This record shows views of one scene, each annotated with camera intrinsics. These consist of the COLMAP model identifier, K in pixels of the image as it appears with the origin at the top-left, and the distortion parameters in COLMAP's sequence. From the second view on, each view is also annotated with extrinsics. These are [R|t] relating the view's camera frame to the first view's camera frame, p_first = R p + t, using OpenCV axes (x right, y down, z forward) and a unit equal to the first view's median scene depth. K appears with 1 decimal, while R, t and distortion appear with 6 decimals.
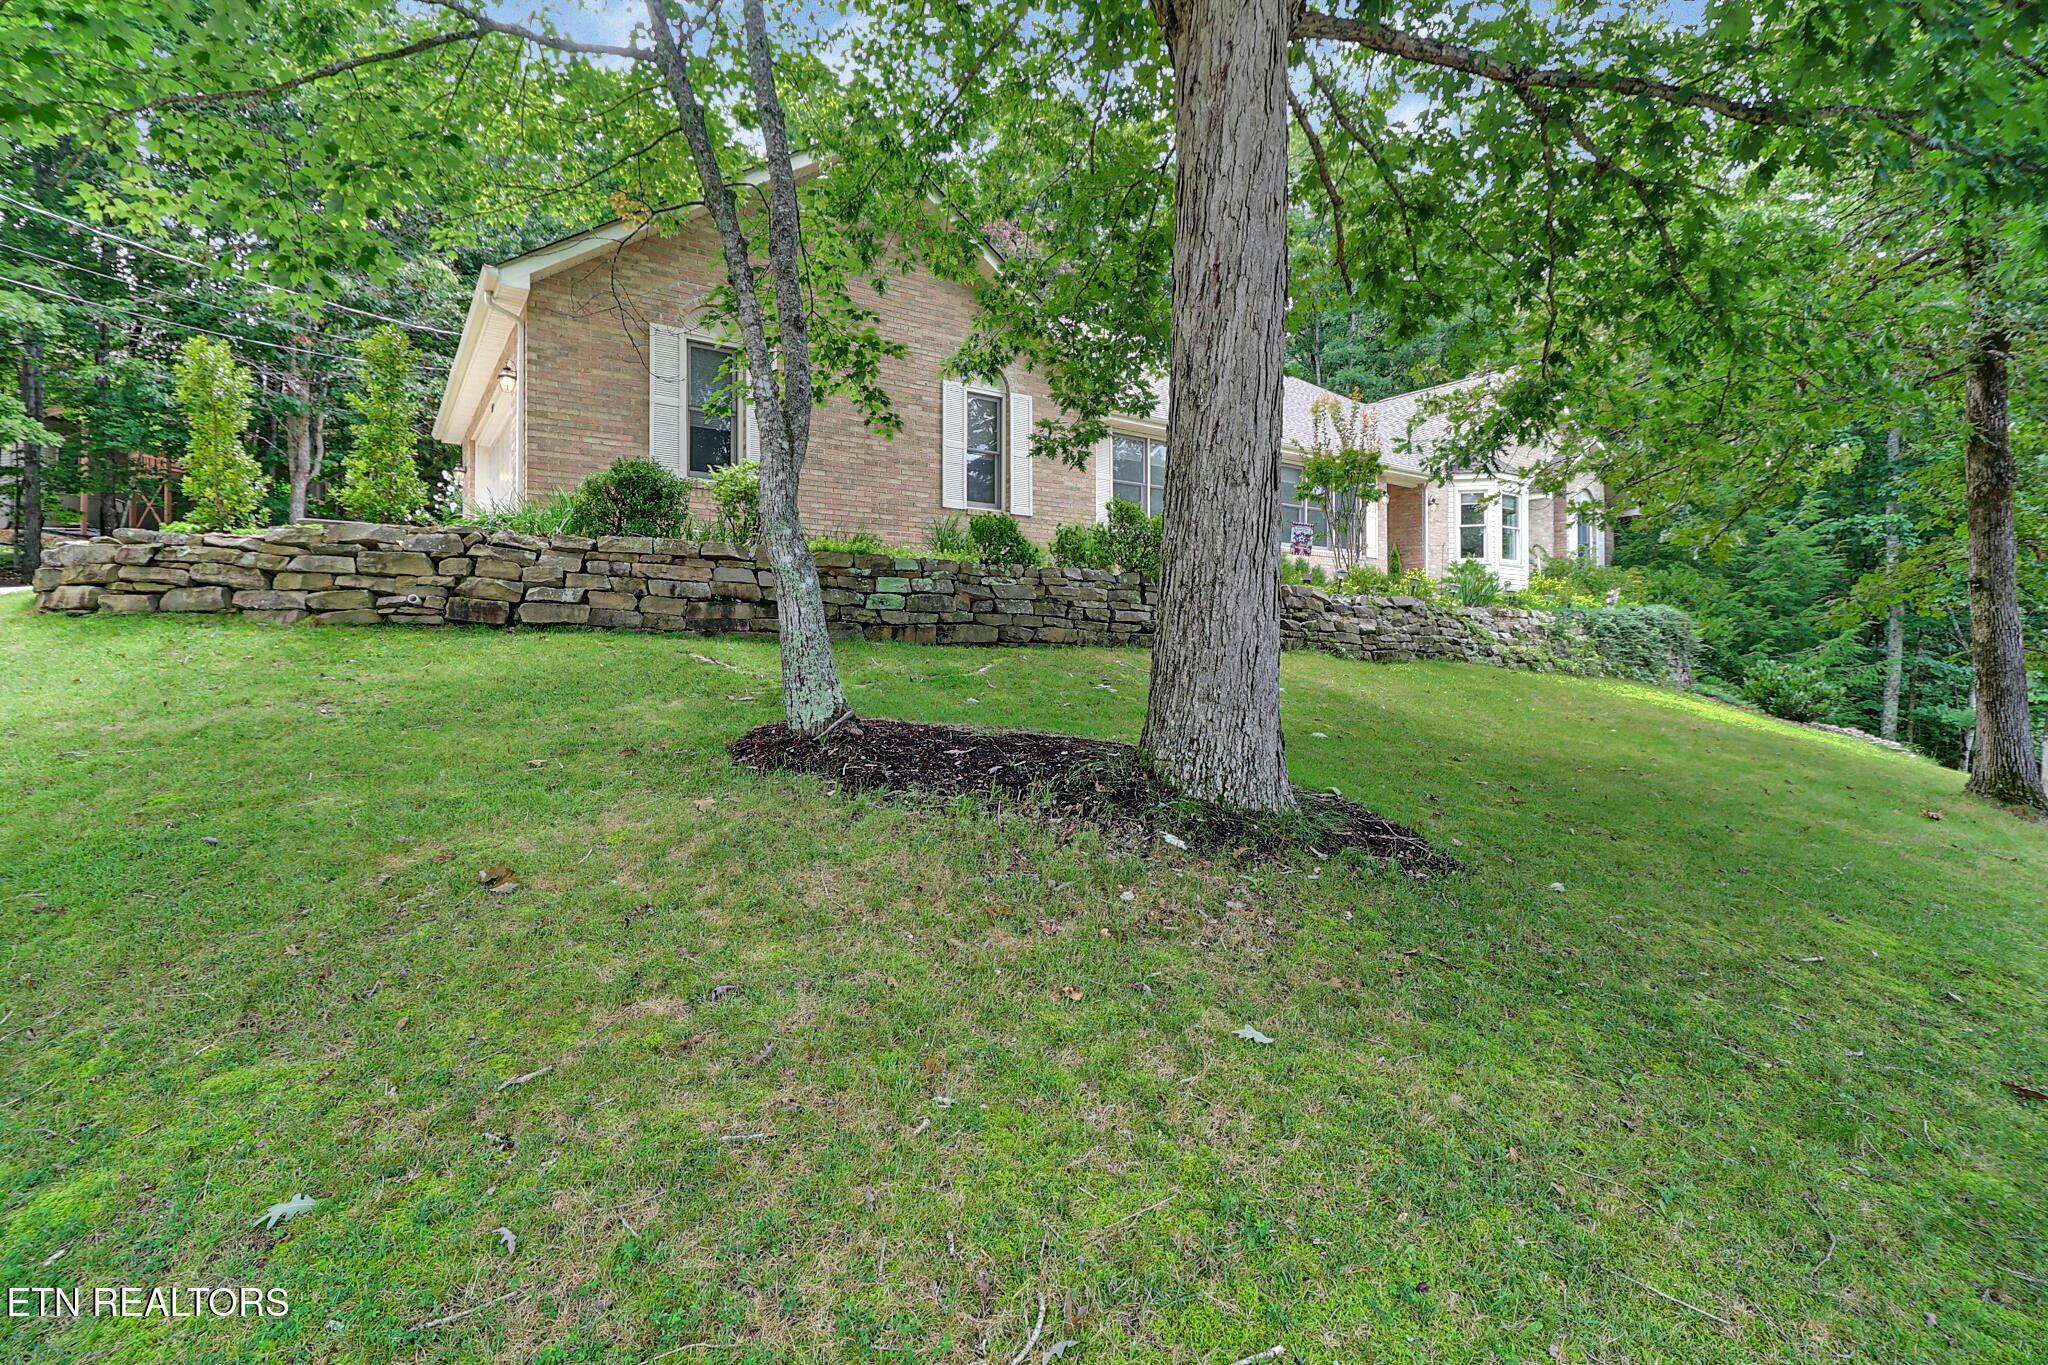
lens RADIAL K [[949.4, 0, 1026.5], [0, 949.4, 674.8], [0, 0, 1]] dist [-0.006024, -0.000721]
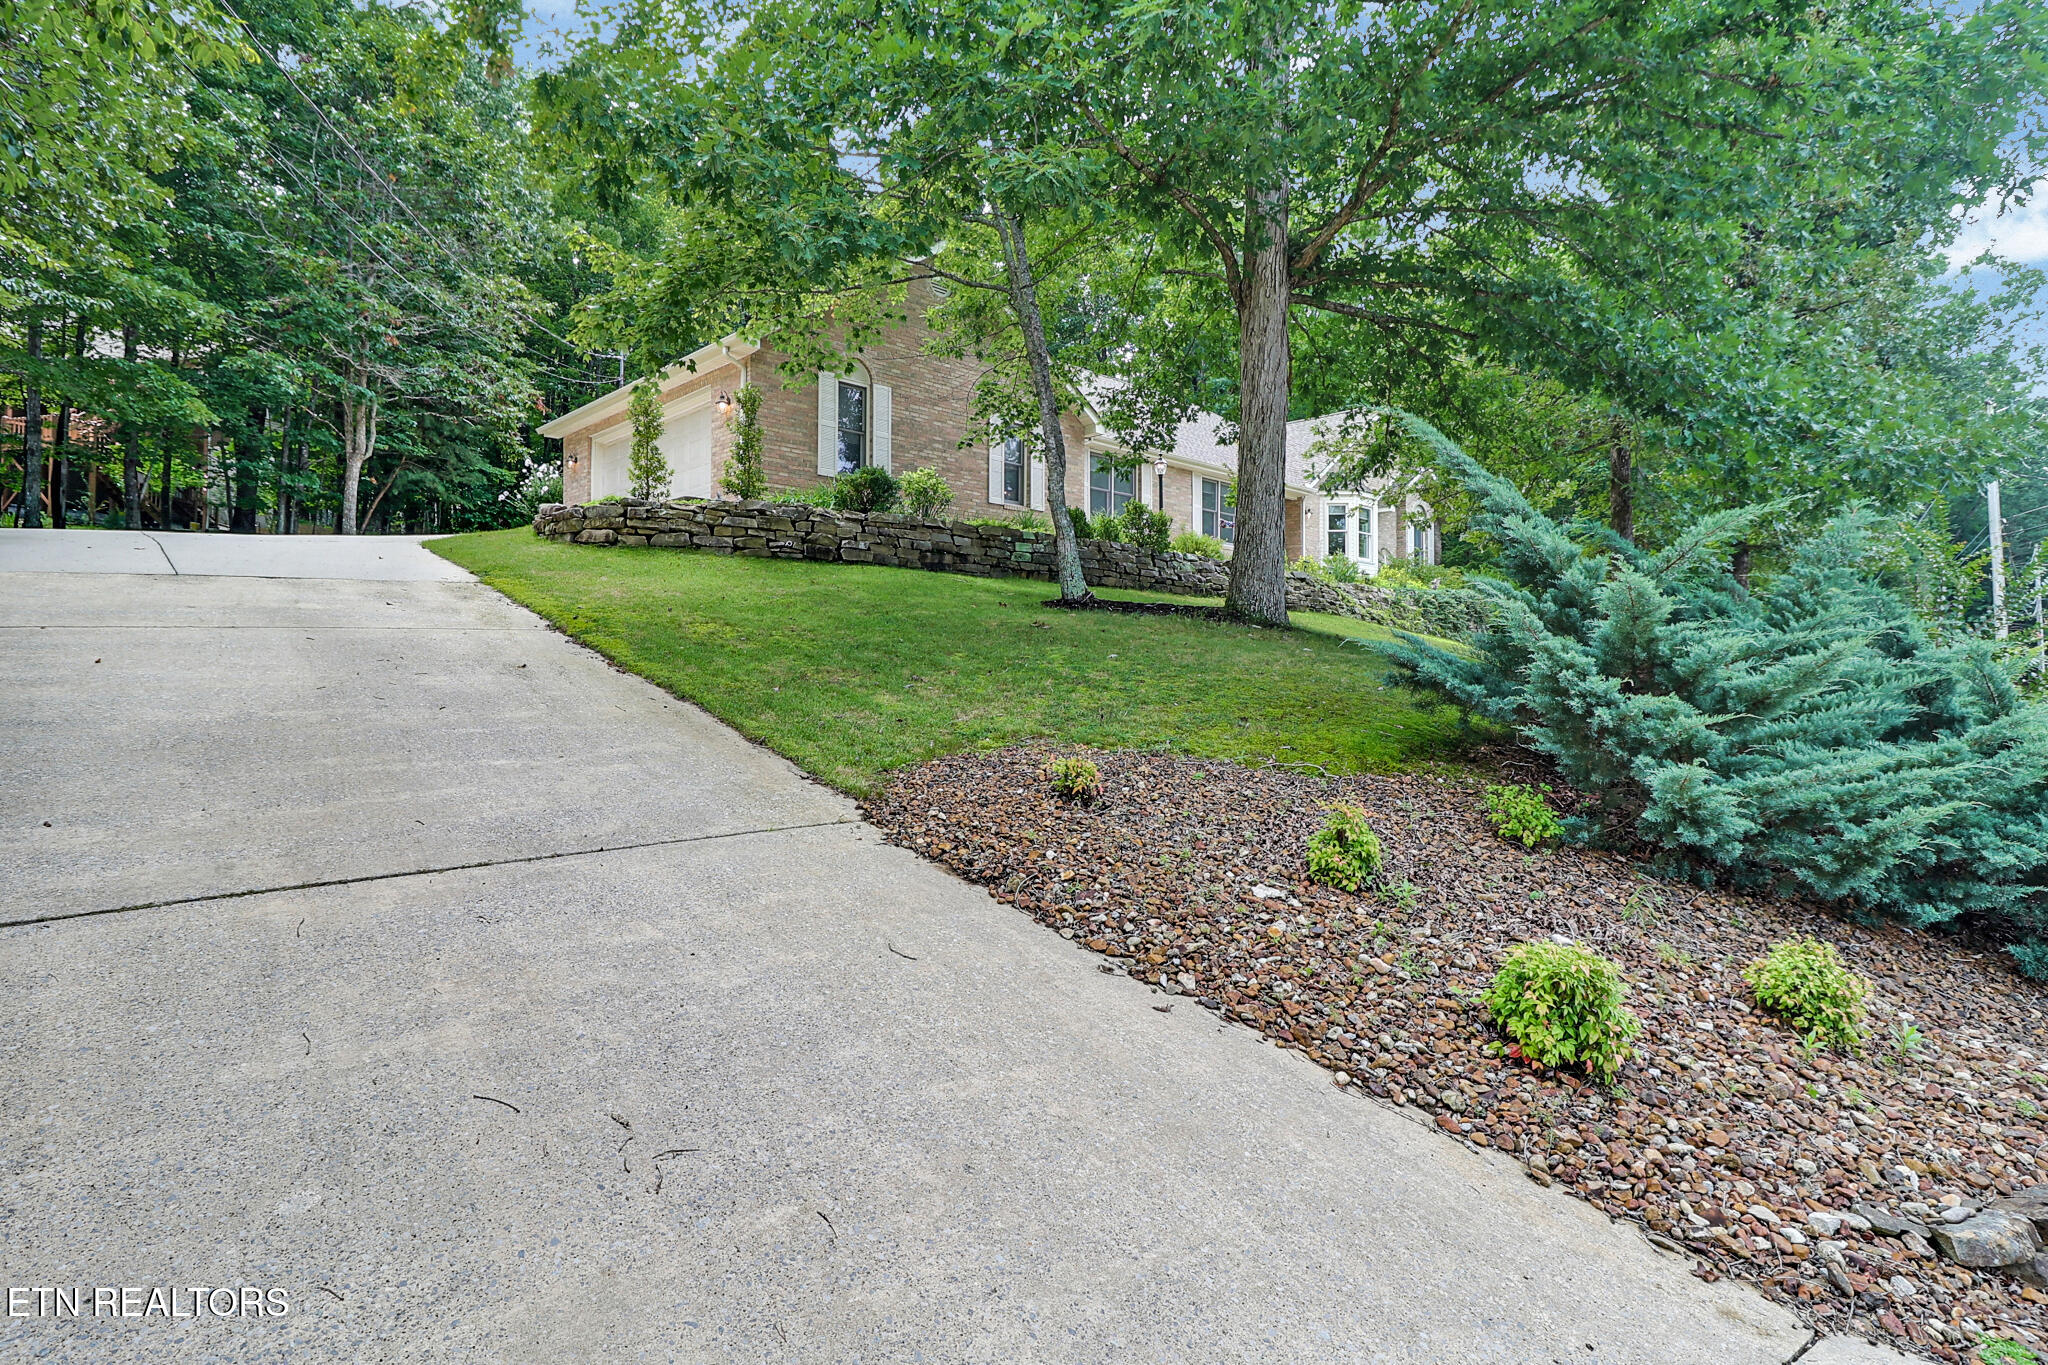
lens RADIAL K [[1023.3, 0, 1021.6], [0, 1023.3, 688.0], [0, 0, 1]] dist [0.004773, 0.000022]
pose [[0.988348, 0.004155, 0.152152, -0.436393], [-0.003602, 0.999986, -0.003911, 0.168309], [-0.152166, 0.003317, 0.988349, -0.821398]]
